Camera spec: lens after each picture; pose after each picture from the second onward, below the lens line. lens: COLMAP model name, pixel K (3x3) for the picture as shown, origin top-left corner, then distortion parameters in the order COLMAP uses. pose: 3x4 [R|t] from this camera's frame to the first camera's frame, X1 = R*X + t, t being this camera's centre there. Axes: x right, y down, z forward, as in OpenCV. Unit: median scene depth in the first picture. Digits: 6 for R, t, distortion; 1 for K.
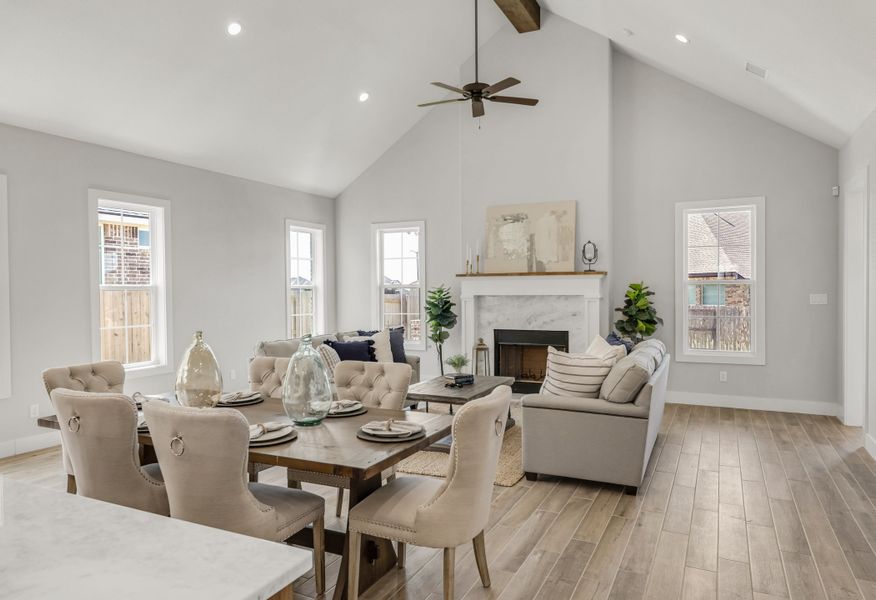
lens RADIAL K [[572.6, 0, 421.5], [0, 572.6, 294.2], [0, 0, 1]] dist [0.009645, -0.002058]
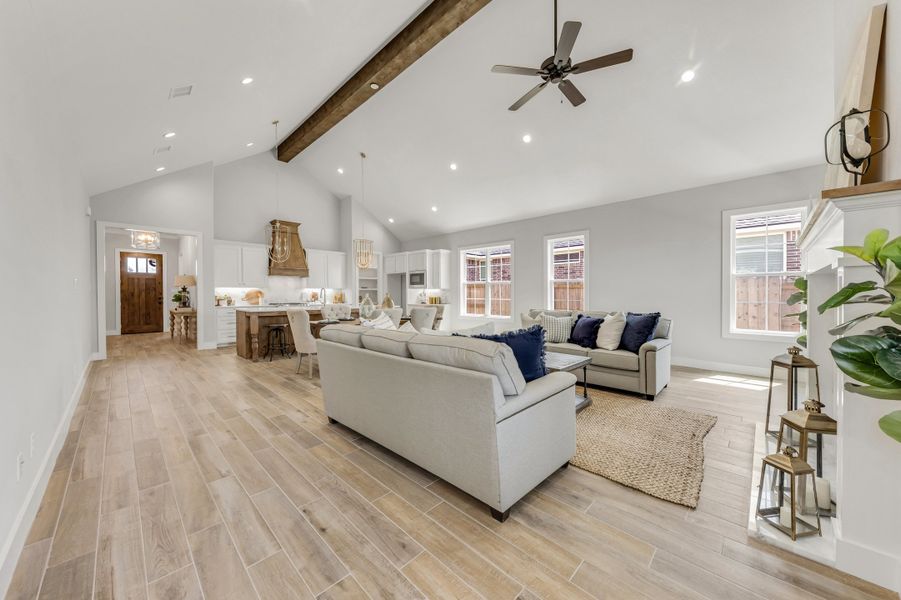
lens RADIAL K [[306.5, 0, 458.5], [0, 306.5, 297.9], [0, 0, 1]] dist [0.002883, 0.000054]
pose [[-0.255539, 0.023721, -0.966508, 0.556771], [-0.005302, 0.999650, 0.025936, 0.019642], [0.966784, 0.011752, -0.255324, 0.831830]]
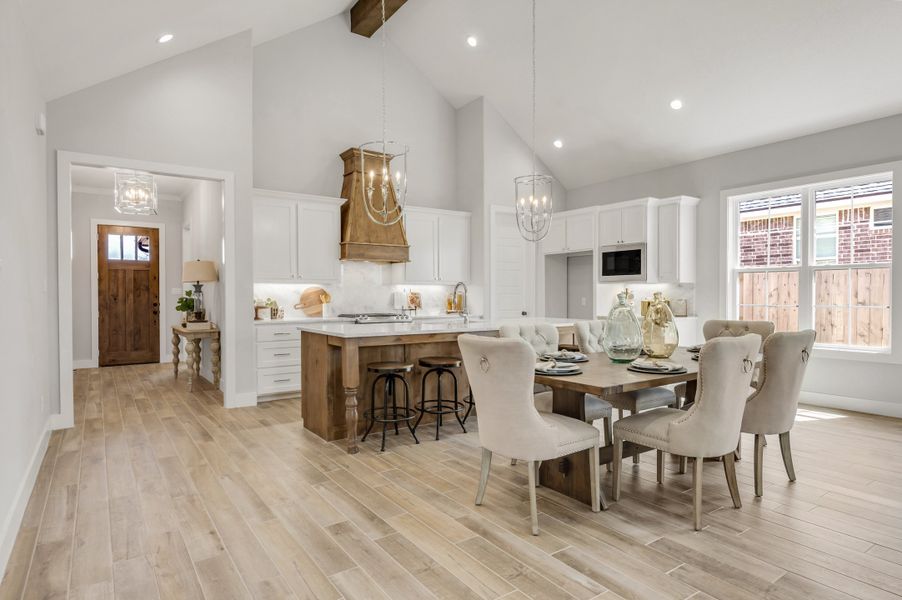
lens RADIAL K [[504.5, 0, 463.3], [0, 504.5, 298.8], [0, 0, 1]] dist [0.015824, -0.004441]
pose [[-0.451884, 0.020308, -0.891845, 0.385541], [0.002845, 0.999769, 0.021324, 0.023684], [0.892072, 0.007099, -0.451838, 0.506919]]
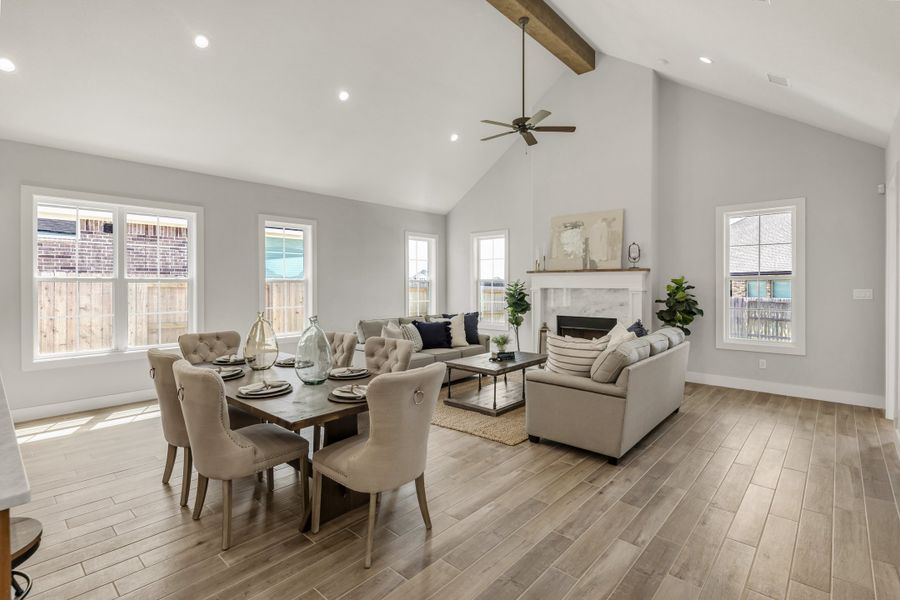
lens RADIAL K [[423.5, 0, 447.1], [0, 423.5, 283.5], [0, 0, 1]] dist [0.003769, -0.002836]
pose [[0.964125, 0.005340, -0.265394, 0.150601], [-0.007497, 0.999947, -0.007114, 0.000327], [0.265341, 0.008848, 0.964114, 0.057891]]
